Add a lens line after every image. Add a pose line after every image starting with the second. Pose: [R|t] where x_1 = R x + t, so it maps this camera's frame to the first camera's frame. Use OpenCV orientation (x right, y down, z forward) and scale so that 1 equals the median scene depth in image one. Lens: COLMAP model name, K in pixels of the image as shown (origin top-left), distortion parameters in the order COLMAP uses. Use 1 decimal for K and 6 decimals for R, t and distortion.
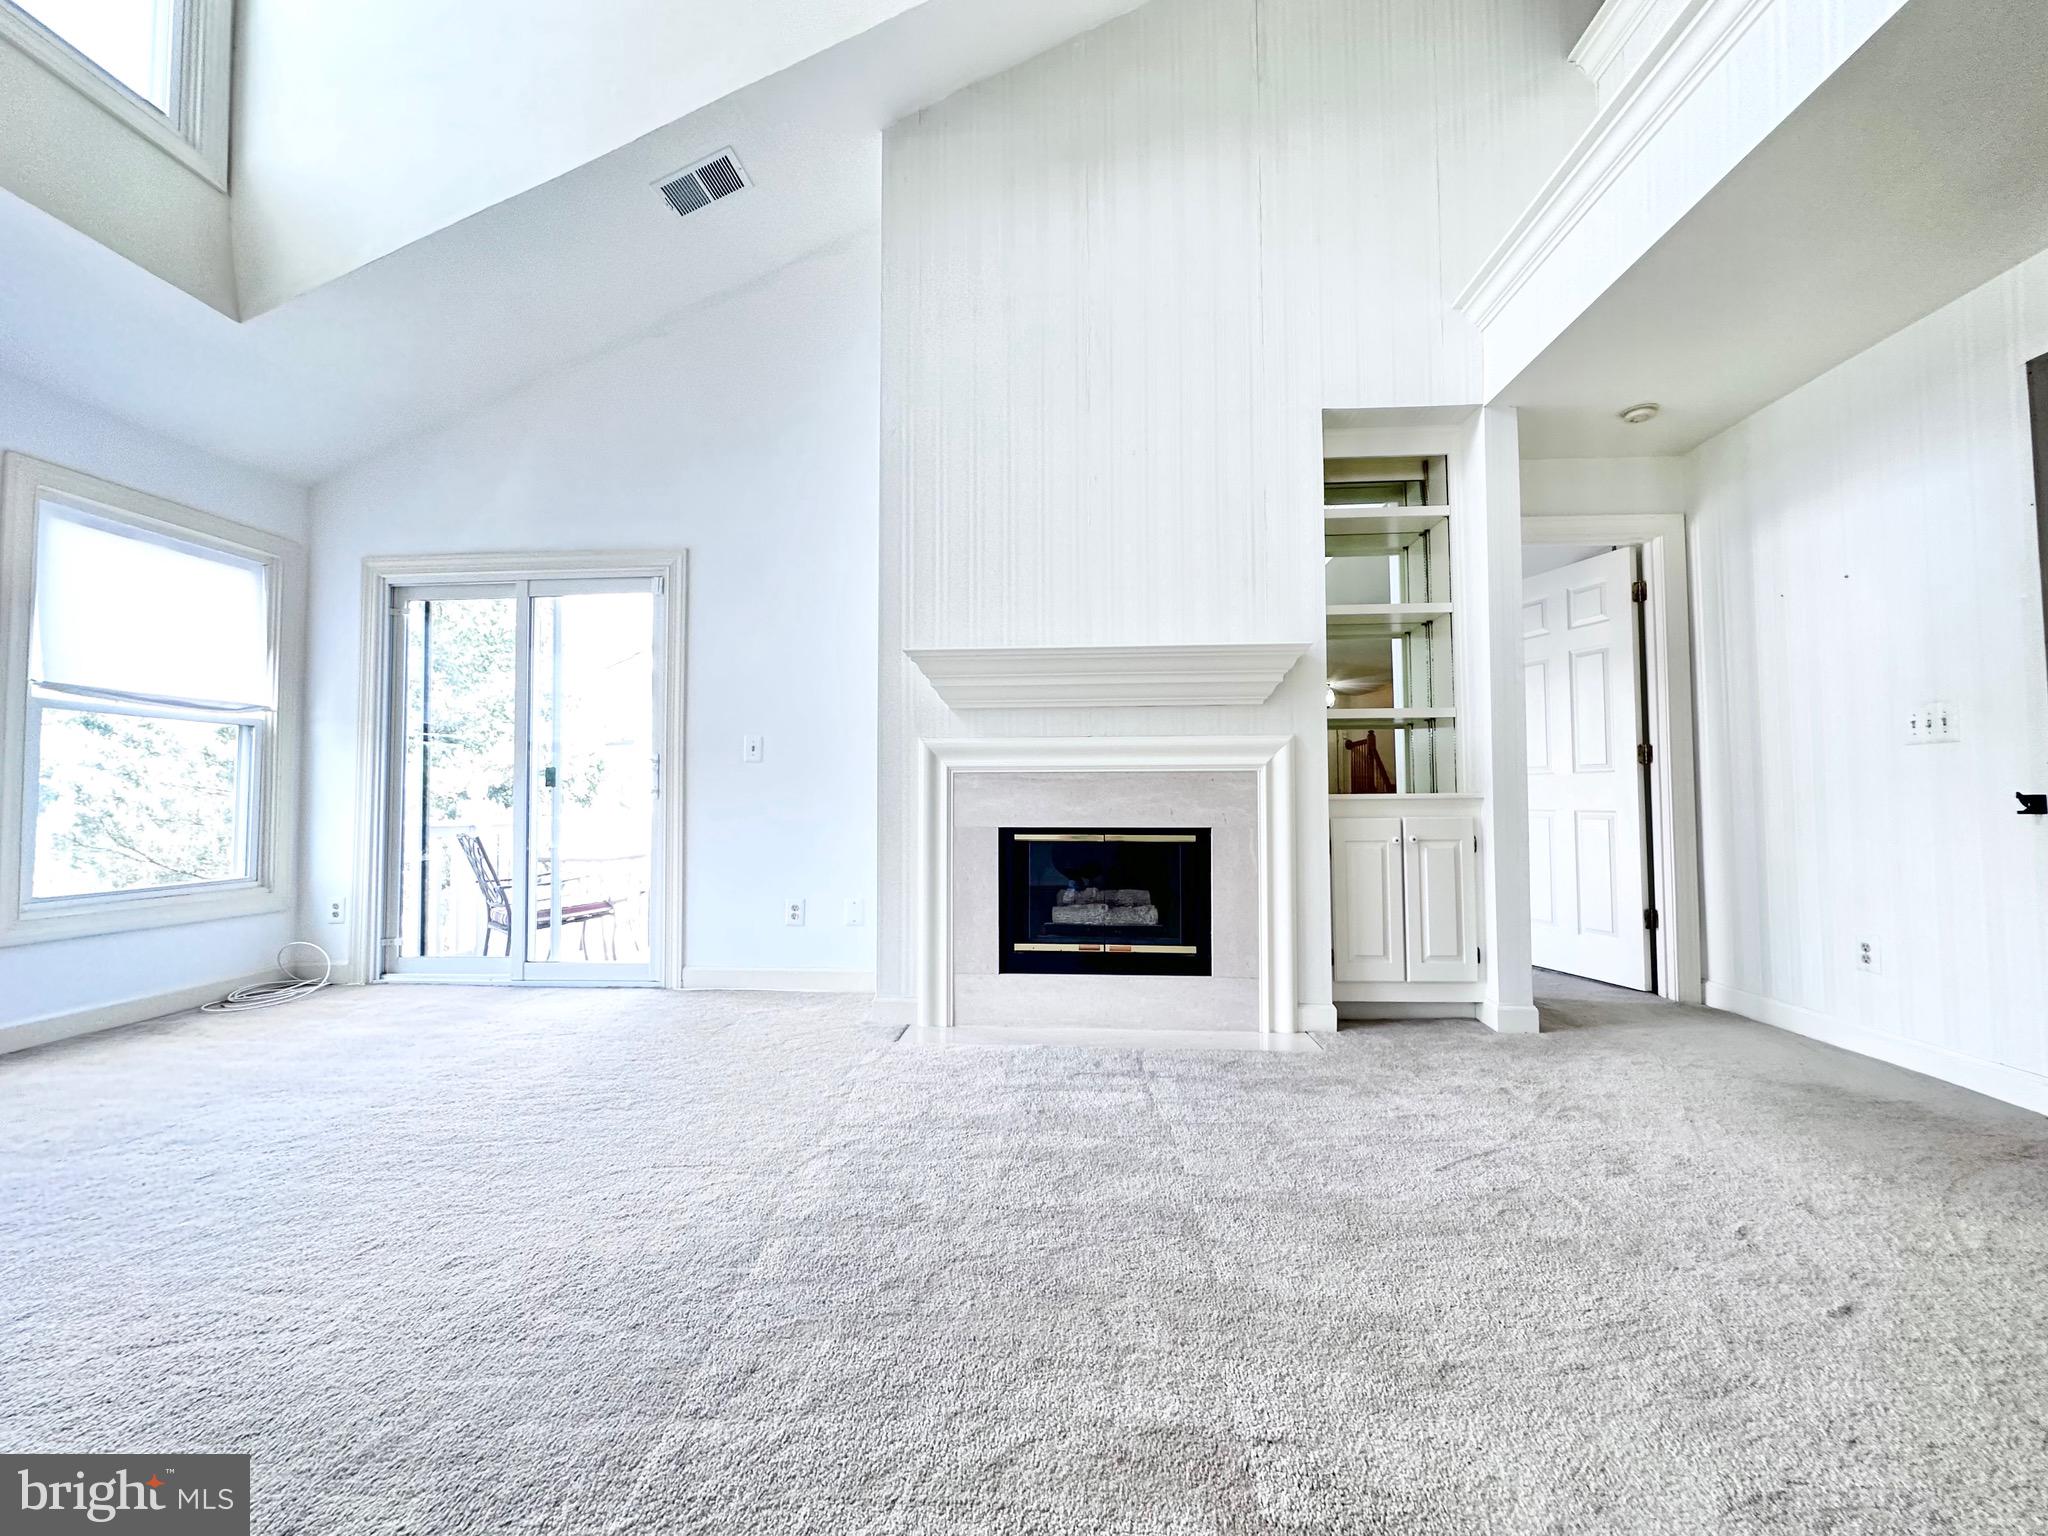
lens RADIAL K [[815.6, 0, 1021.2], [0, 815.6, 764.1], [0, 0, 1]] dist [-0.003576, 0.000395]
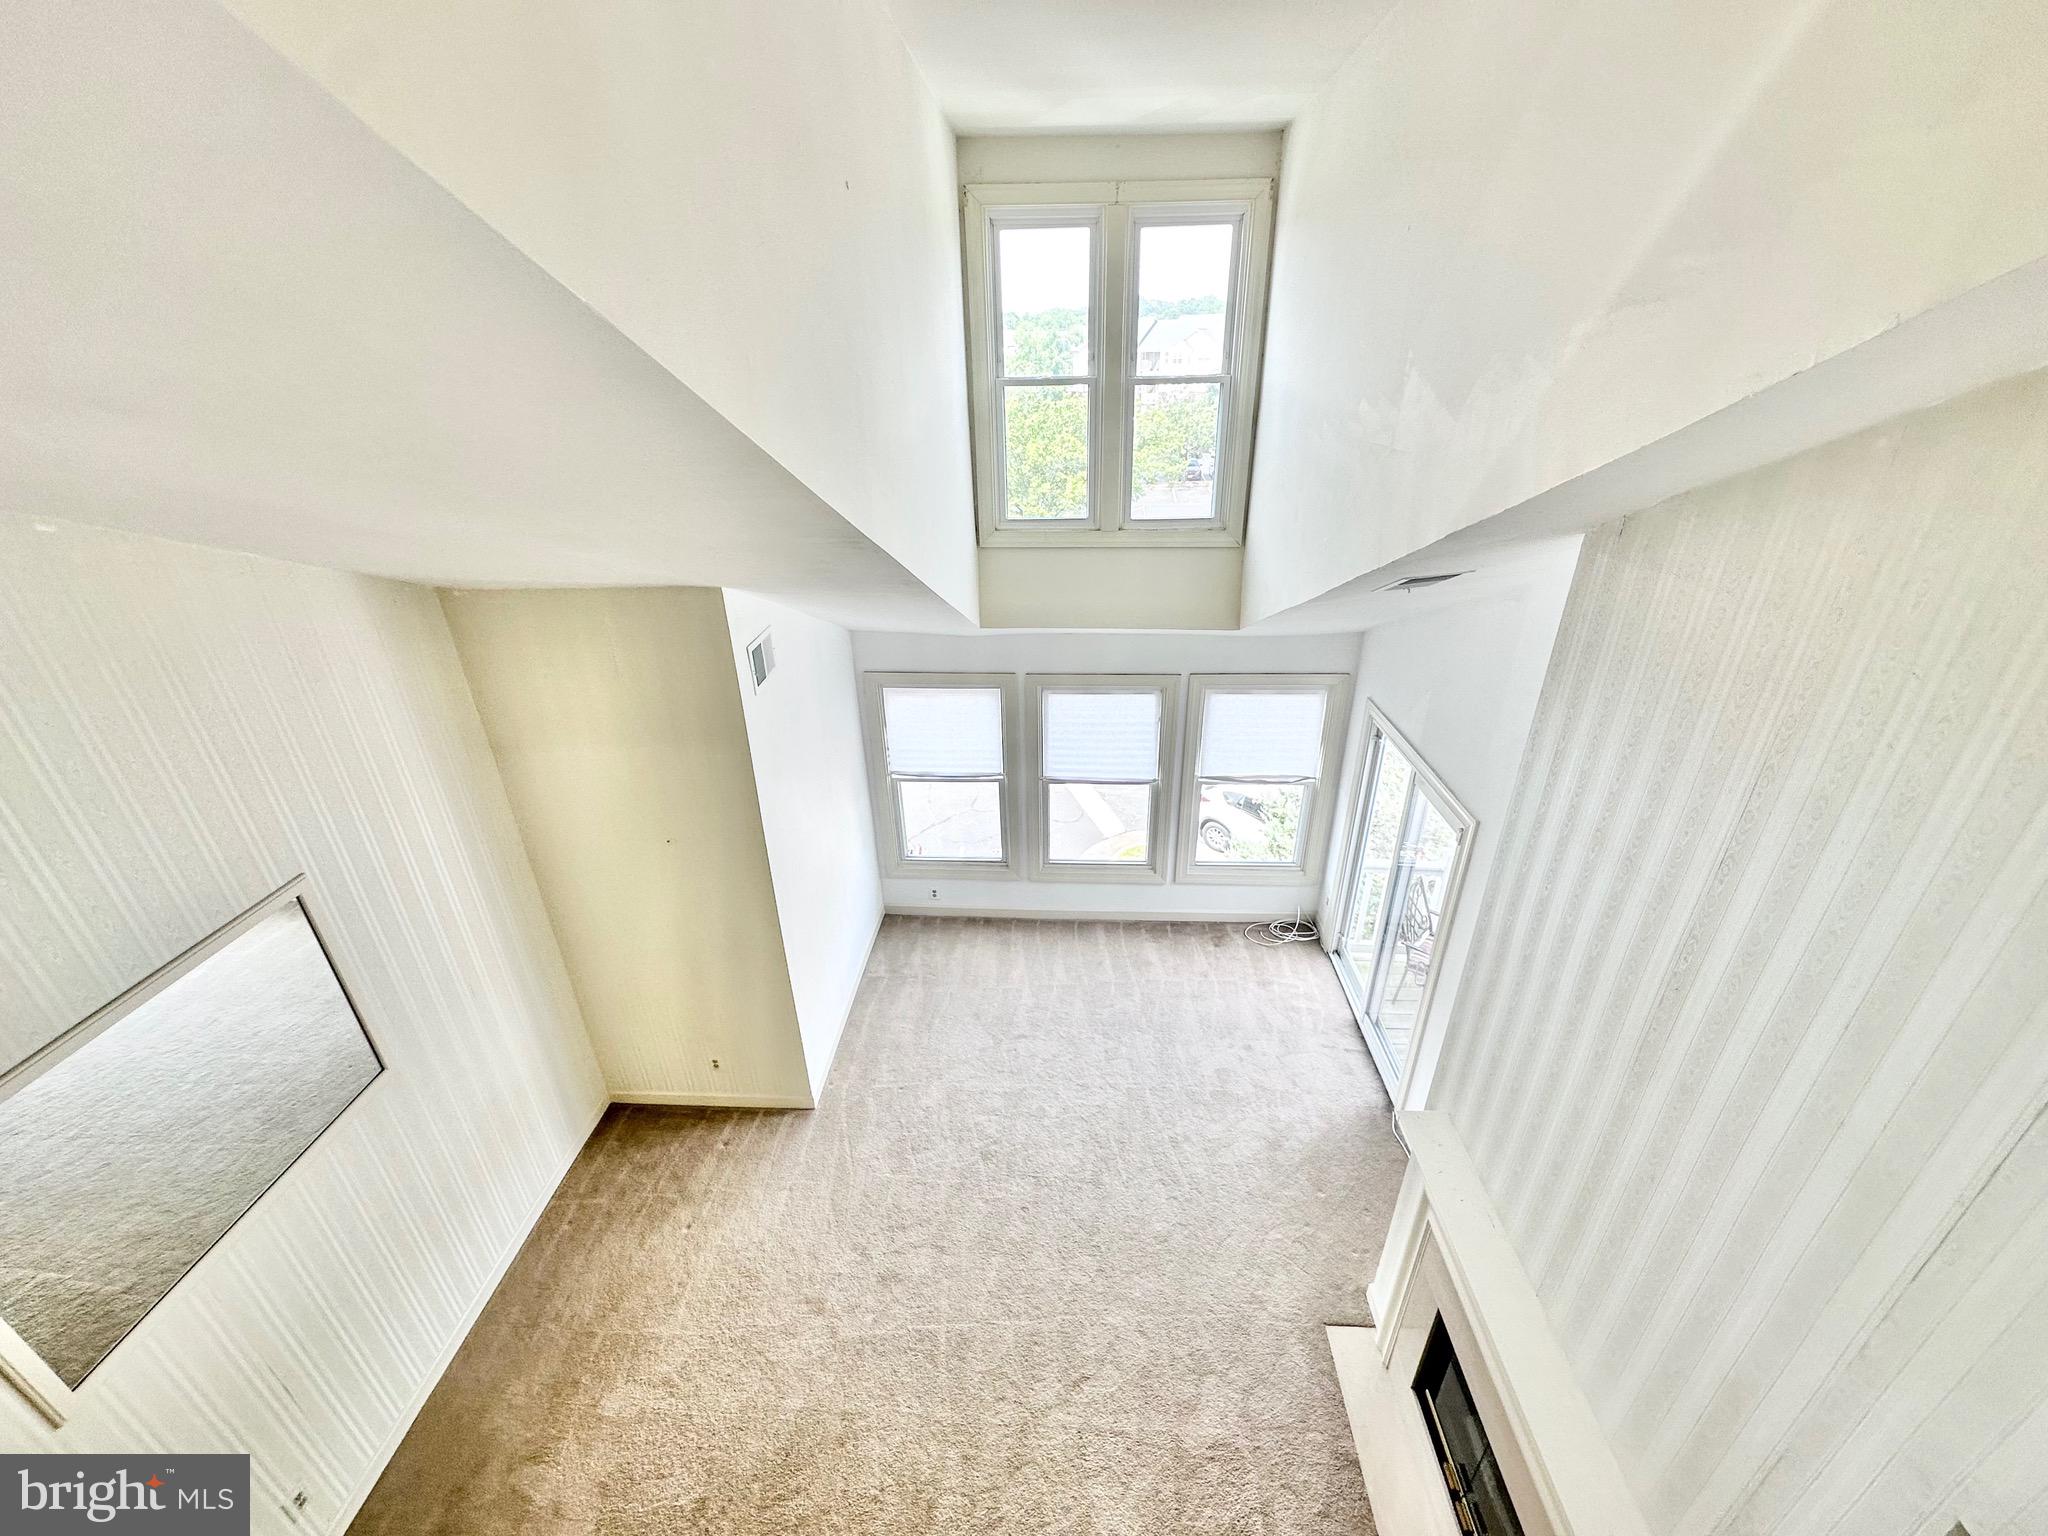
lens RADIAL K [[815.6, 0, 1021.8], [0, 815.6, 764.9], [0, 0, 1]] dist [-0.003576, 0.000395]
pose [[0.011211, 0.444849, -0.895535, 0.568189], [0.062671, 0.893518, 0.444632, -0.997530], [0.997971, -0.061109, -0.017862, 0.554123]]
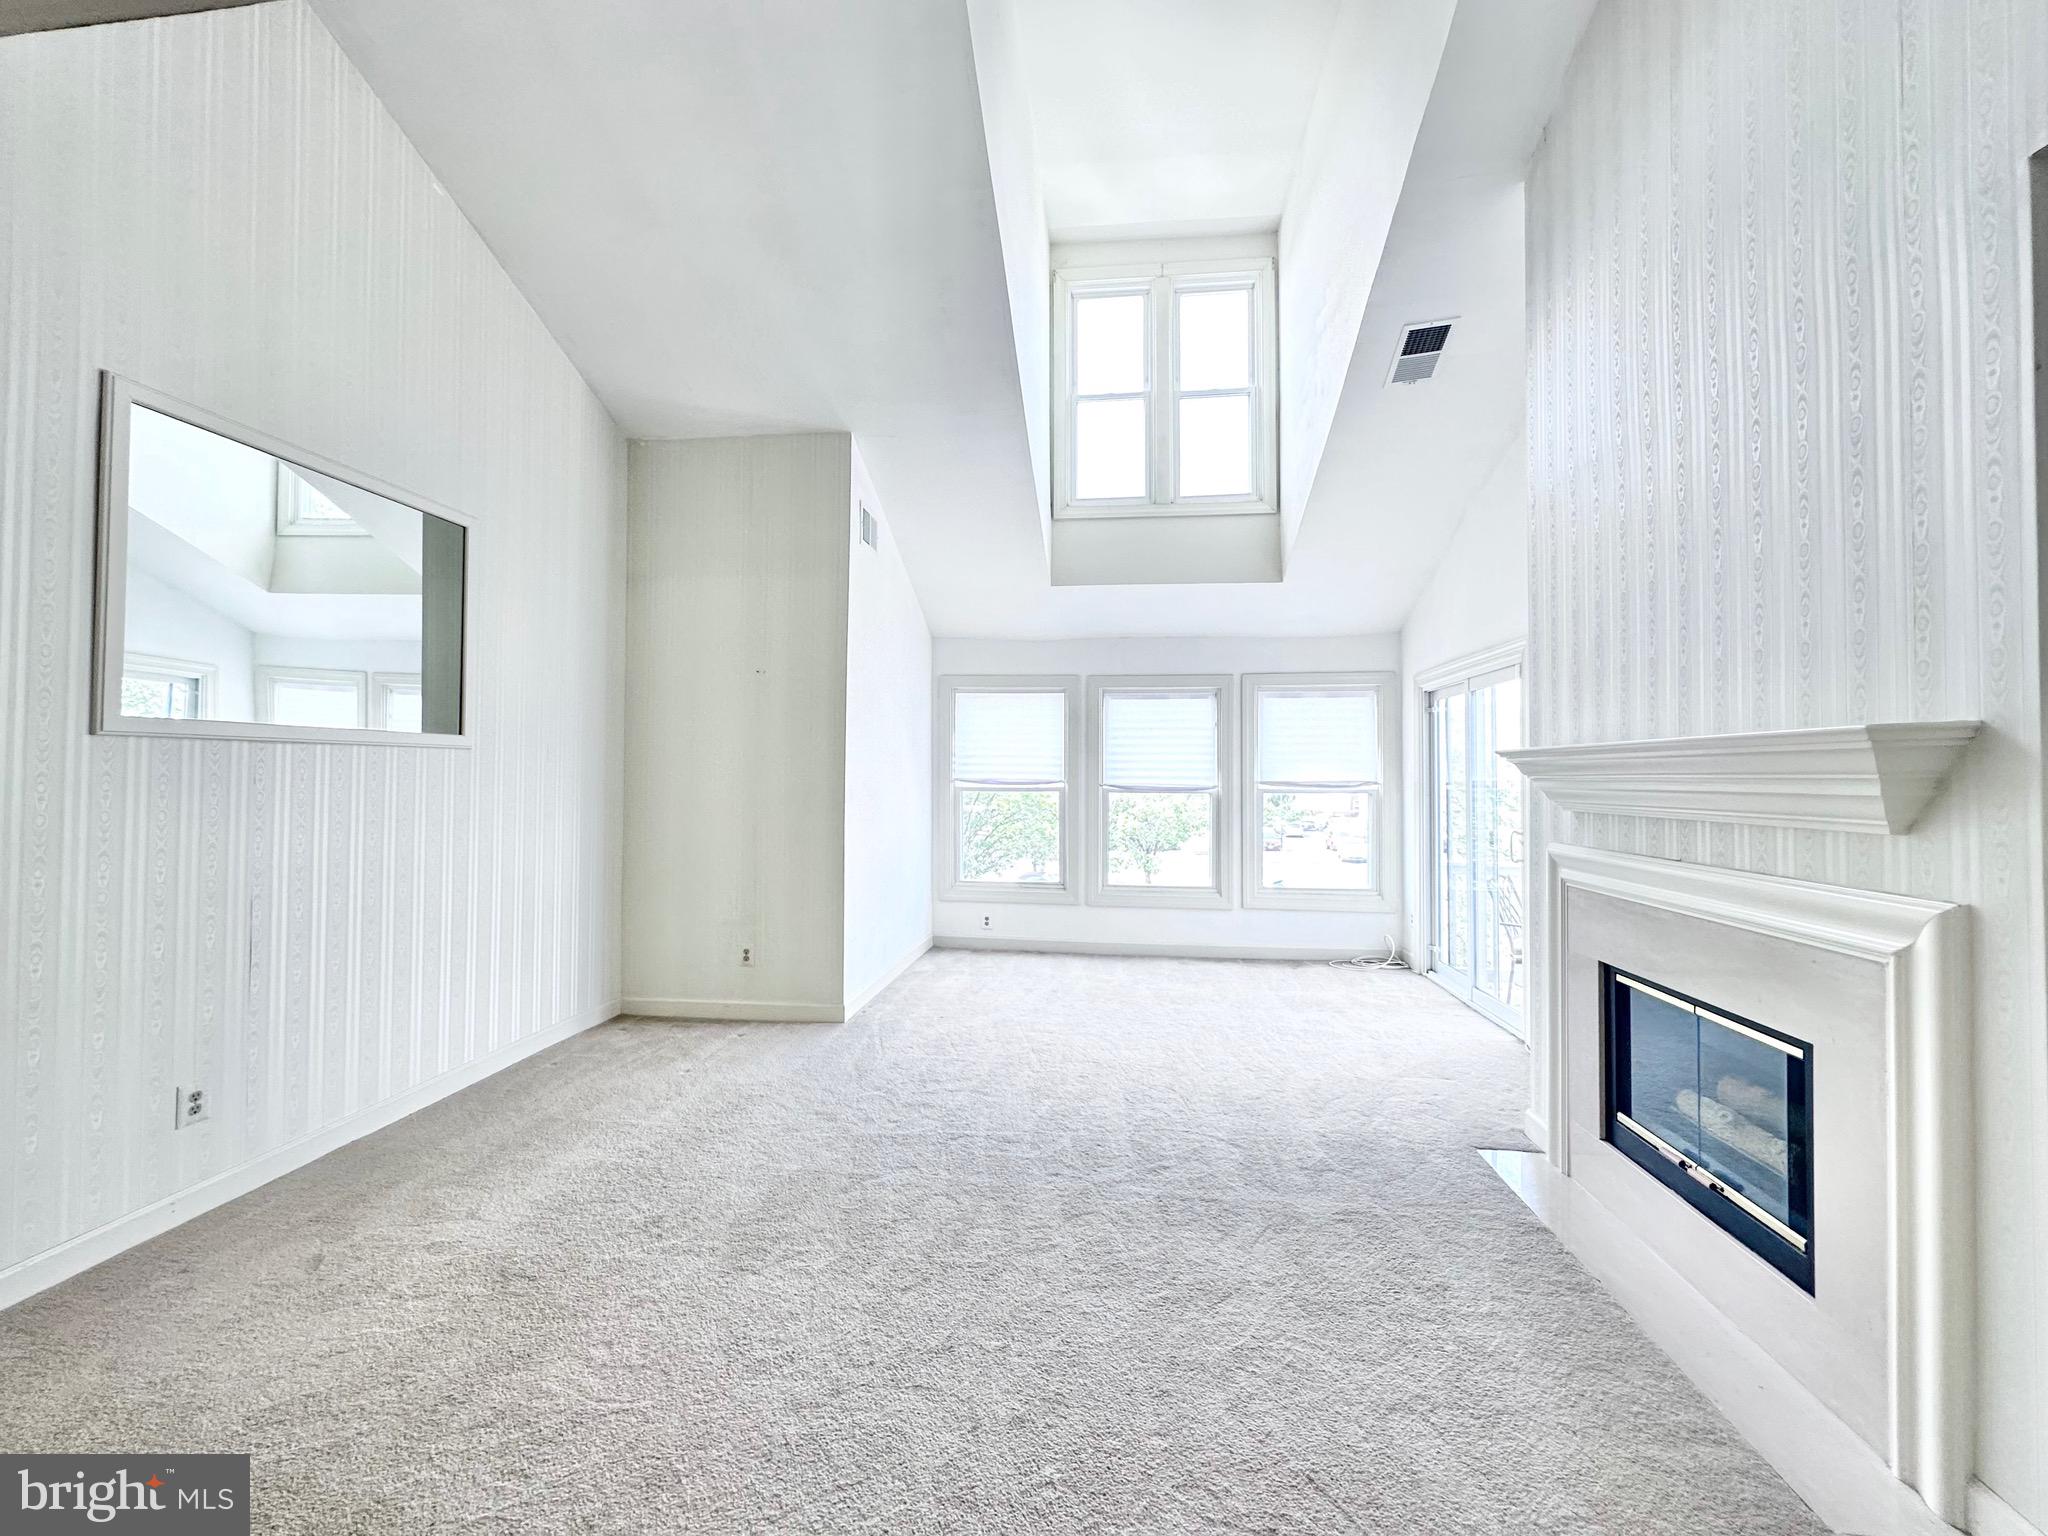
lens RADIAL K [[815.6, 0, 1023.4], [0, 815.6, 765.4], [0, 0, 1]] dist [-0.003576, 0.000395]
pose [[-0.053960, -0.011181, -0.998481, 0.824647], [0.039536, 0.999129, -0.013325, -0.130188], [0.997760, -0.040195, -0.053471, 0.482160]]
